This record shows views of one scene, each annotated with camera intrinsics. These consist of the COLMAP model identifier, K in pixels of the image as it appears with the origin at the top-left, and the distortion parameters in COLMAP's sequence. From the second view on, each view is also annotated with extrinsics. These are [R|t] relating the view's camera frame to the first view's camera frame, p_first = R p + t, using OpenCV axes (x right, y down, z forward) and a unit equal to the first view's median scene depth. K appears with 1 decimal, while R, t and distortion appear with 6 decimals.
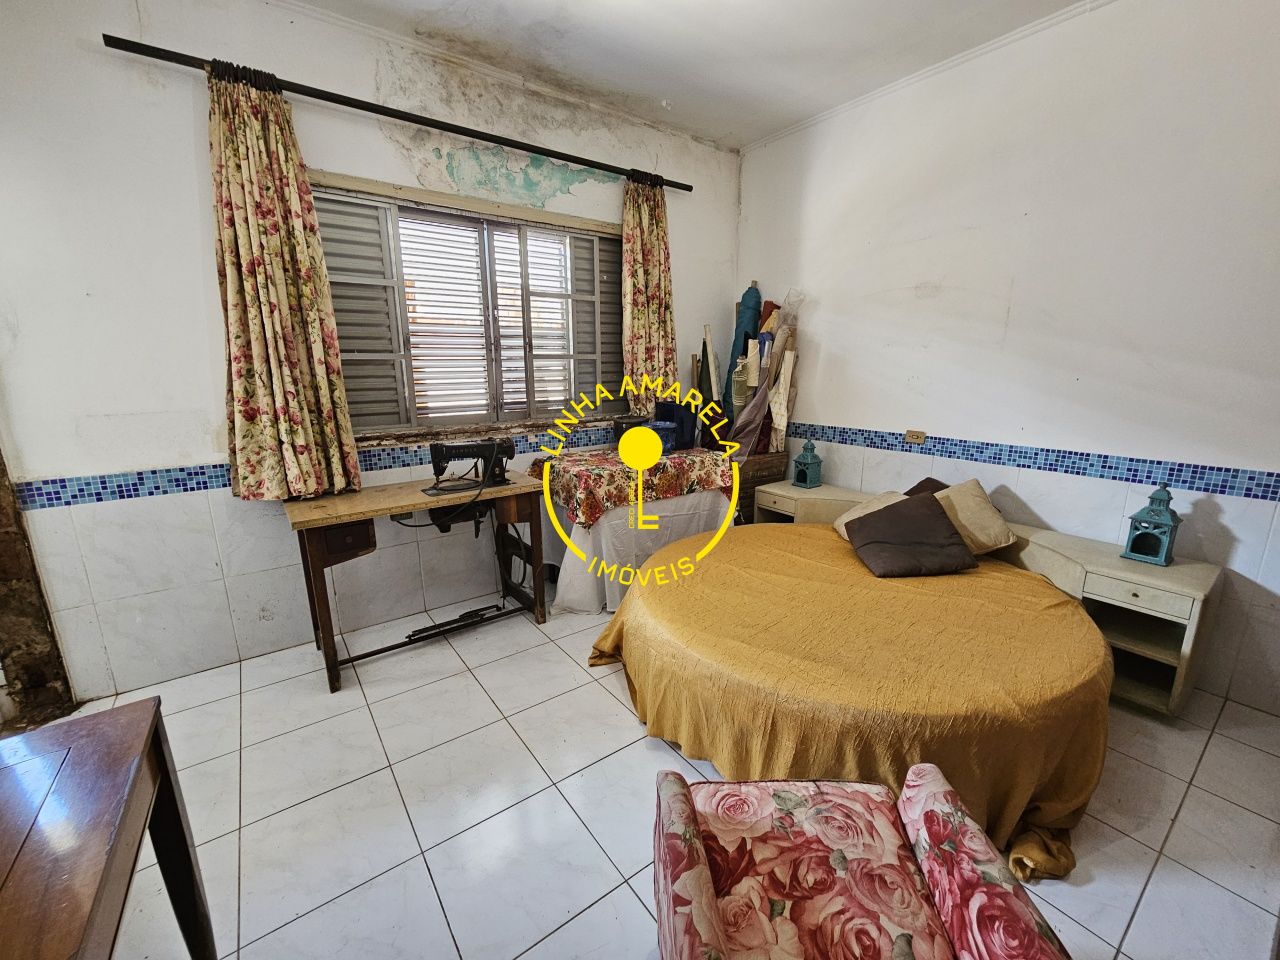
lens RADIAL K [[524.4, 0, 643.5], [0, 524.4, 478.1], [0, 0, 1]] dist [-0.001444, -0.000147]
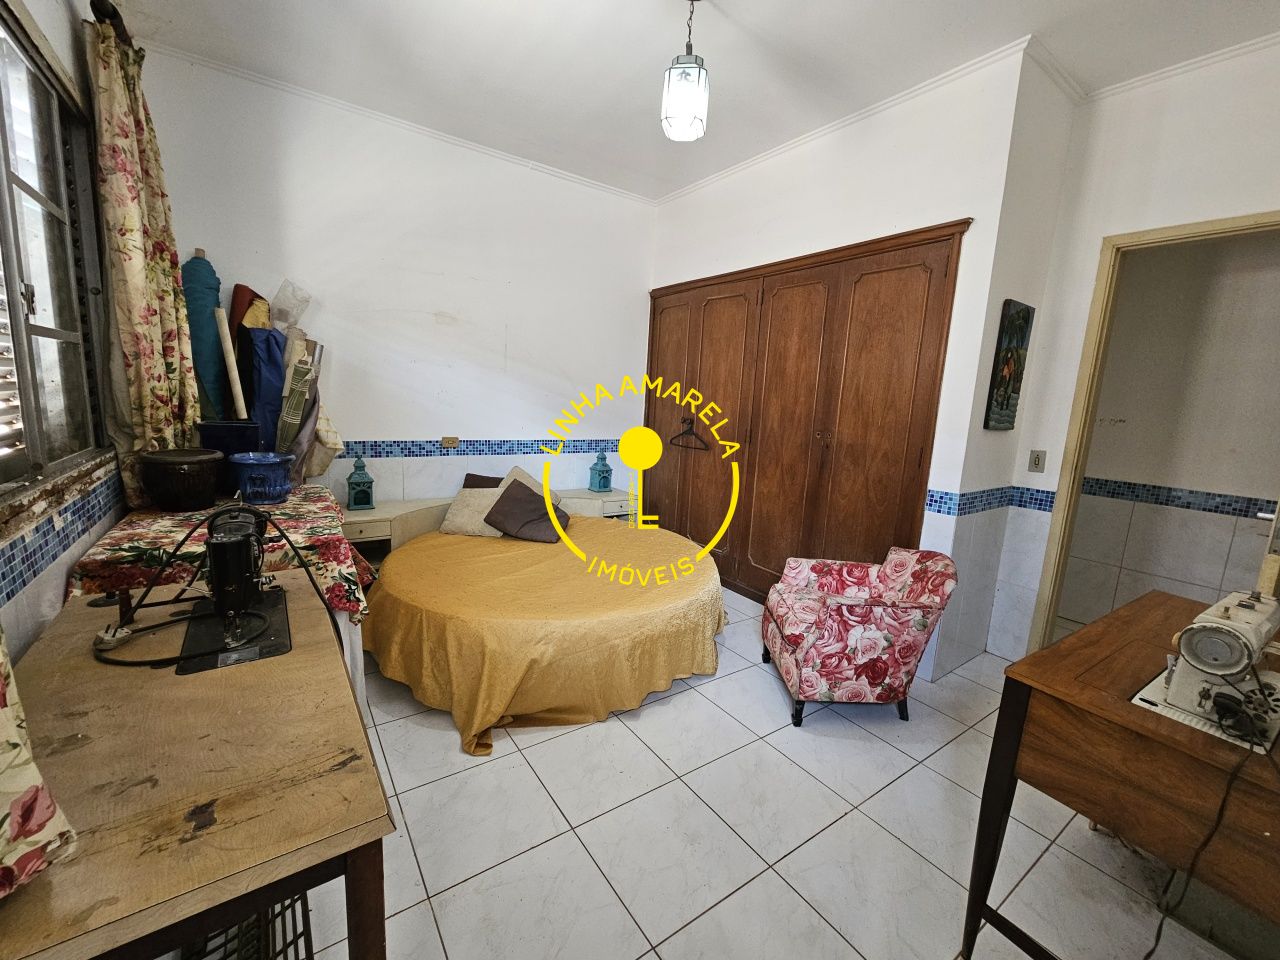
lens RADIAL K [[524.4, 0, 640.8], [0, 524.4, 481.3], [0, 0, 1]] dist [-0.001444, -0.000147]
pose [[0.029618, -0.154477, 0.987552, -0.615217], [0.162695, 0.975556, 0.147721, -0.092670], [-0.986232, 0.156294, 0.054026, 0.504687]]
